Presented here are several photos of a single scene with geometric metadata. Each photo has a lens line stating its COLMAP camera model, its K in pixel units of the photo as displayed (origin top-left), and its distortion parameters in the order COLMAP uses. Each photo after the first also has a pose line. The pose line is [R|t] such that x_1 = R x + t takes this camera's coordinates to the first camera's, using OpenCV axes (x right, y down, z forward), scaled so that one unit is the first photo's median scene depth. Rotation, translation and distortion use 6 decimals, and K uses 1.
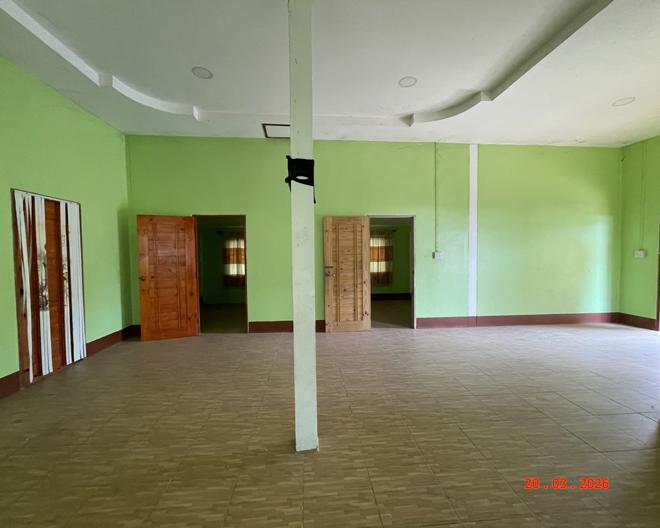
lens RADIAL K [[287.3, 0, 331.2], [0, 287.3, 263.3], [0, 0, 1]] dist [0.001947, 0.000720]
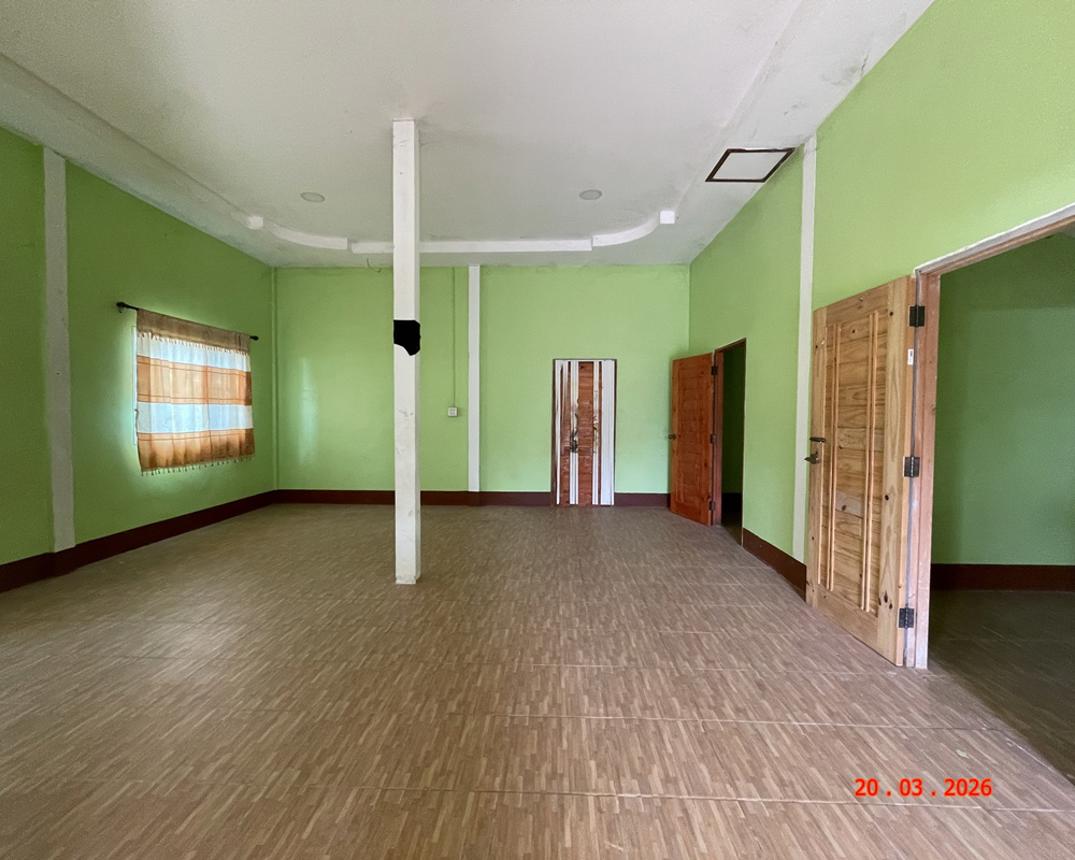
lens RADIAL K [[468.0, 0, 537.2], [0, 468.0, 429.1], [0, 0, 1]] dist [0.001947, 0.000720]
pose [[-0.115790, 0.041775, -0.992395, 0.913053], [-0.038888, 0.998158, 0.046555, -0.021361], [0.992512, 0.043983, -0.113952, 0.957940]]
